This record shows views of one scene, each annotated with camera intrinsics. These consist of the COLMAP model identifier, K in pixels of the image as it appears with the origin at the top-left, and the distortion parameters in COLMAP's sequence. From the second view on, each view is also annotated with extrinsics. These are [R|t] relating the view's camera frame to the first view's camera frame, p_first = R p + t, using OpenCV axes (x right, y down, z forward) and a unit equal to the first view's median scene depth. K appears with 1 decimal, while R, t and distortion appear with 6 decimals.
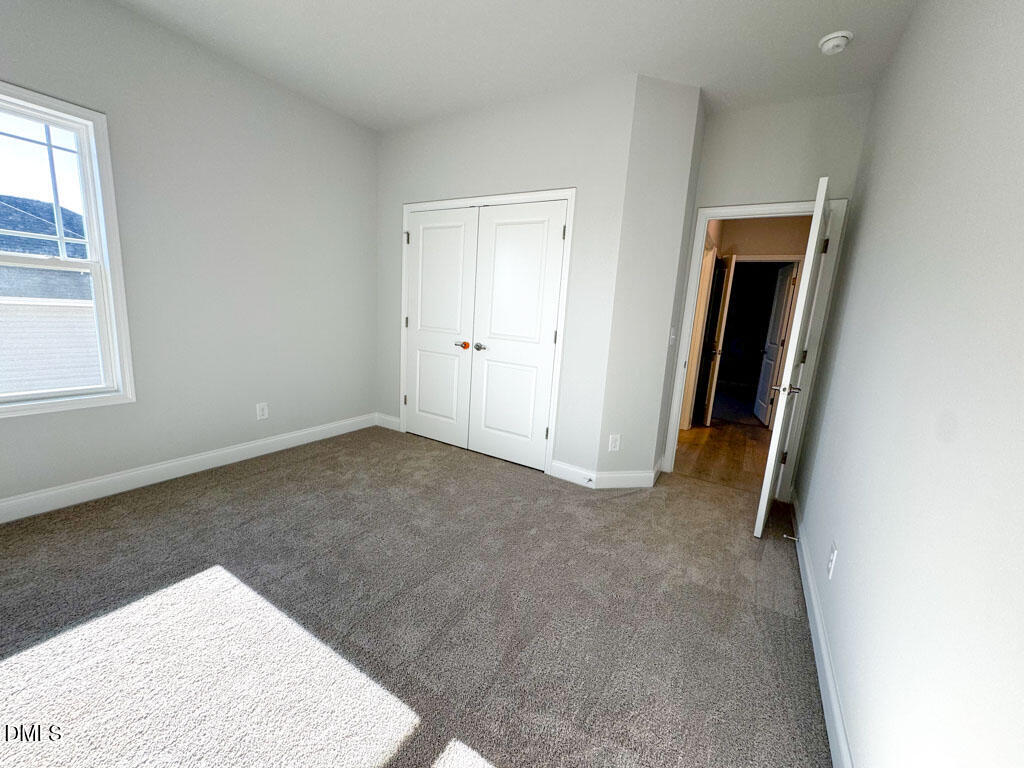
lens RADIAL K [[404.6, 0, 517.4], [0, 404.6, 388.0], [0, 0, 1]] dist [-0.006014, 0.000329]
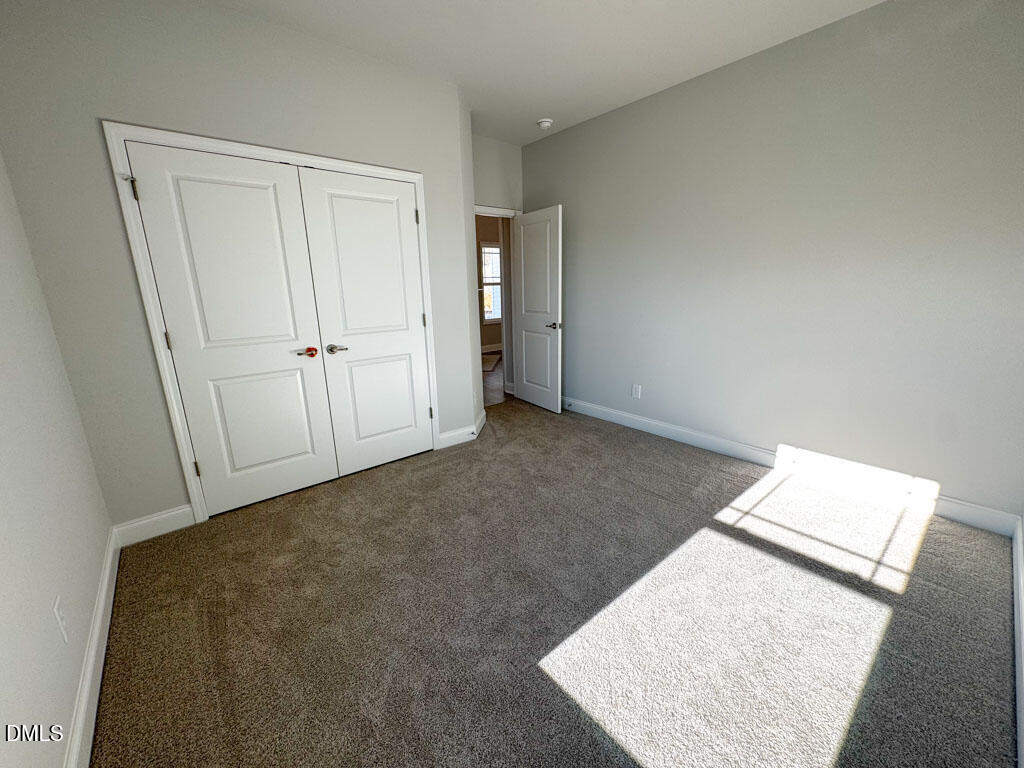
lens RADIAL K [[404.6, 0, 511.1], [0, 404.6, 385.4], [0, 0, 1]] dist [-0.006014, 0.000329]
pose [[0.327704, -0.300938, 0.895571, -0.742394], [0.220378, 0.946114, 0.237282, -0.151238], [-0.918719, 0.119605, 0.376365, 0.395414]]
